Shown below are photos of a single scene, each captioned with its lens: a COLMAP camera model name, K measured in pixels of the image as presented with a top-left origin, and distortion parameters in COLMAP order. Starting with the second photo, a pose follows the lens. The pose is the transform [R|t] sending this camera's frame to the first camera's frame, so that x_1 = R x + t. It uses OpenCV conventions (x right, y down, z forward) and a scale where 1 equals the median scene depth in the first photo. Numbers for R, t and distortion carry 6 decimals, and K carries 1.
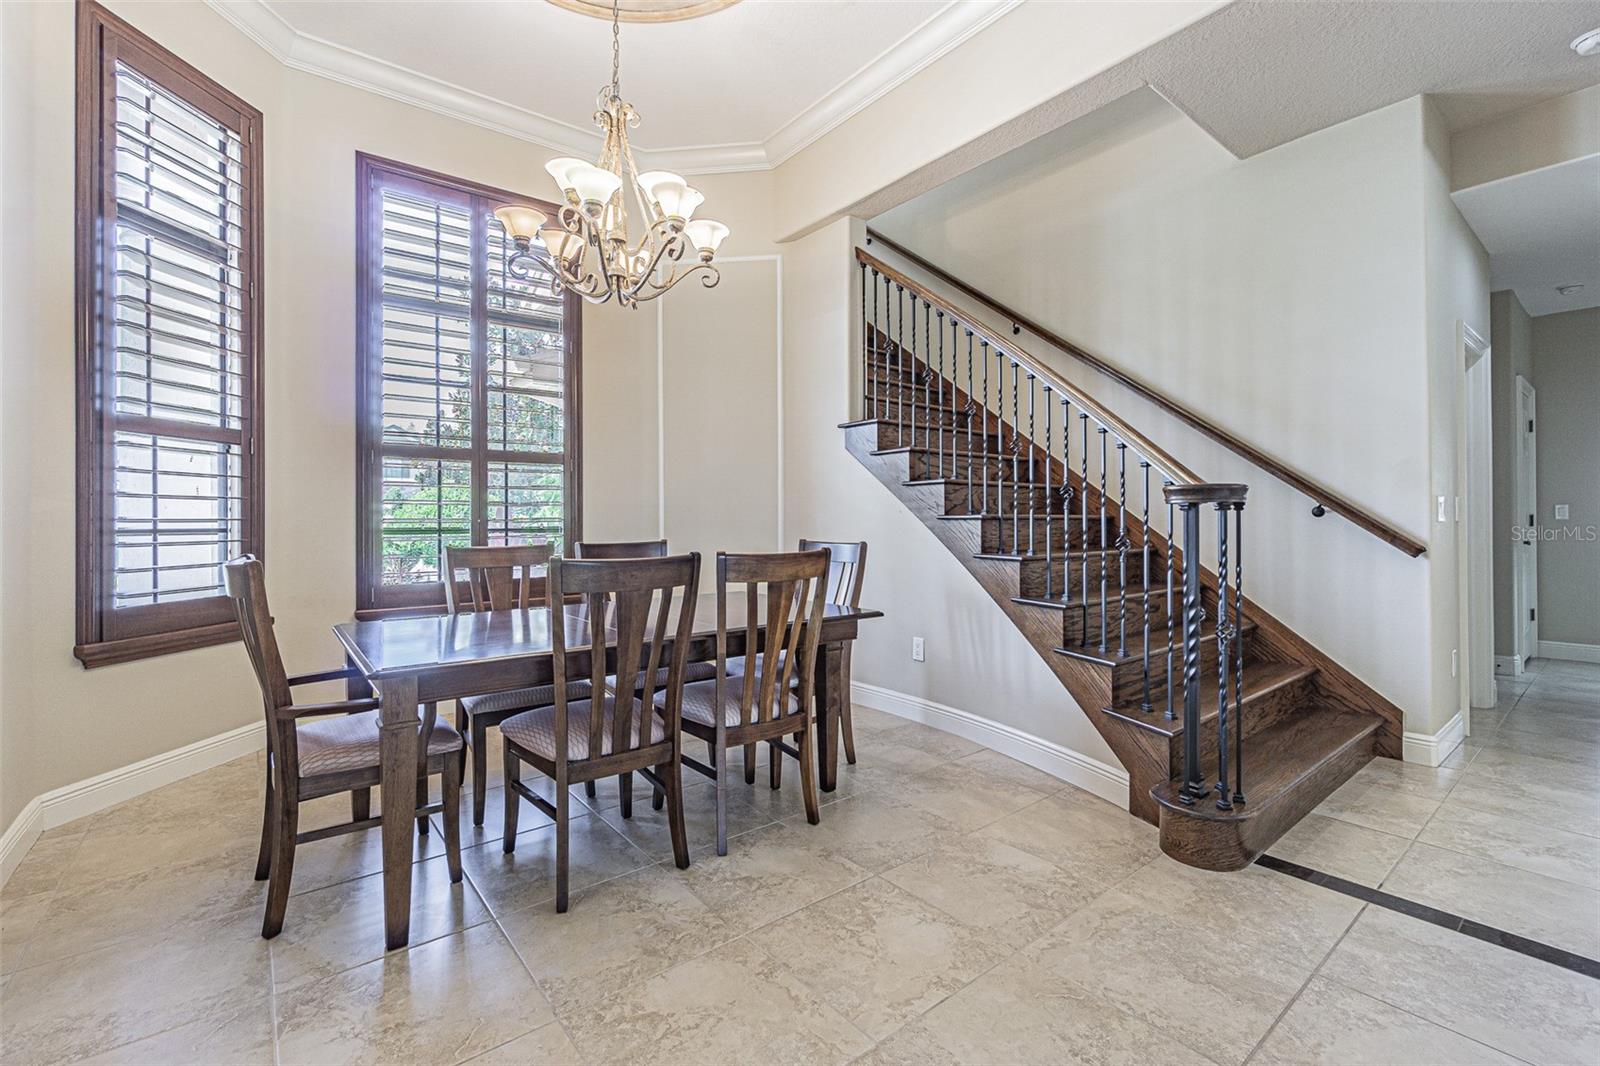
lens RADIAL K [[688.6, 0, 781.2], [0, 688.6, 517.3], [0, 0, 1]] dist [-0.001642, 0.000013]
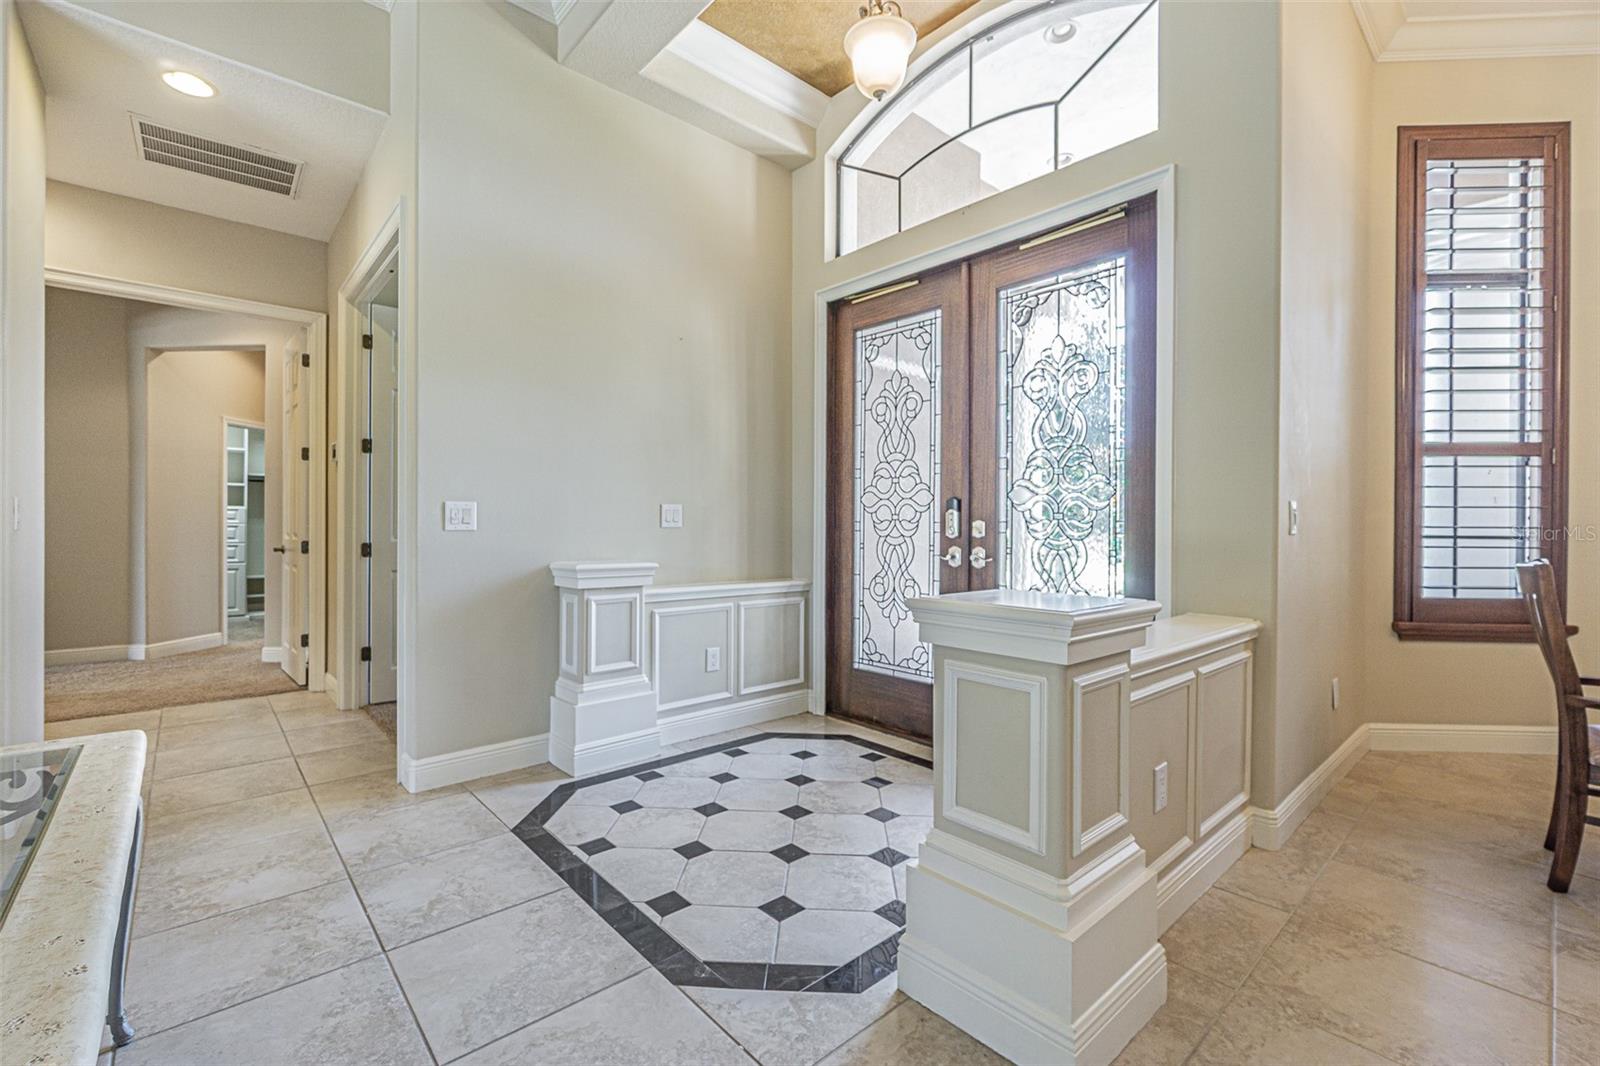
lens RADIAL K [[688.6, 0, 781.2], [0, 688.6, 517.3], [0, 0, 1]] dist [-0.001642, 0.000013]
pose [[0.060022, 0.007252, -0.998171, 0.202888], [-0.003859, 0.999968, 0.007033, -0.016986], [0.998190, 0.003430, 0.060048, -0.231819]]
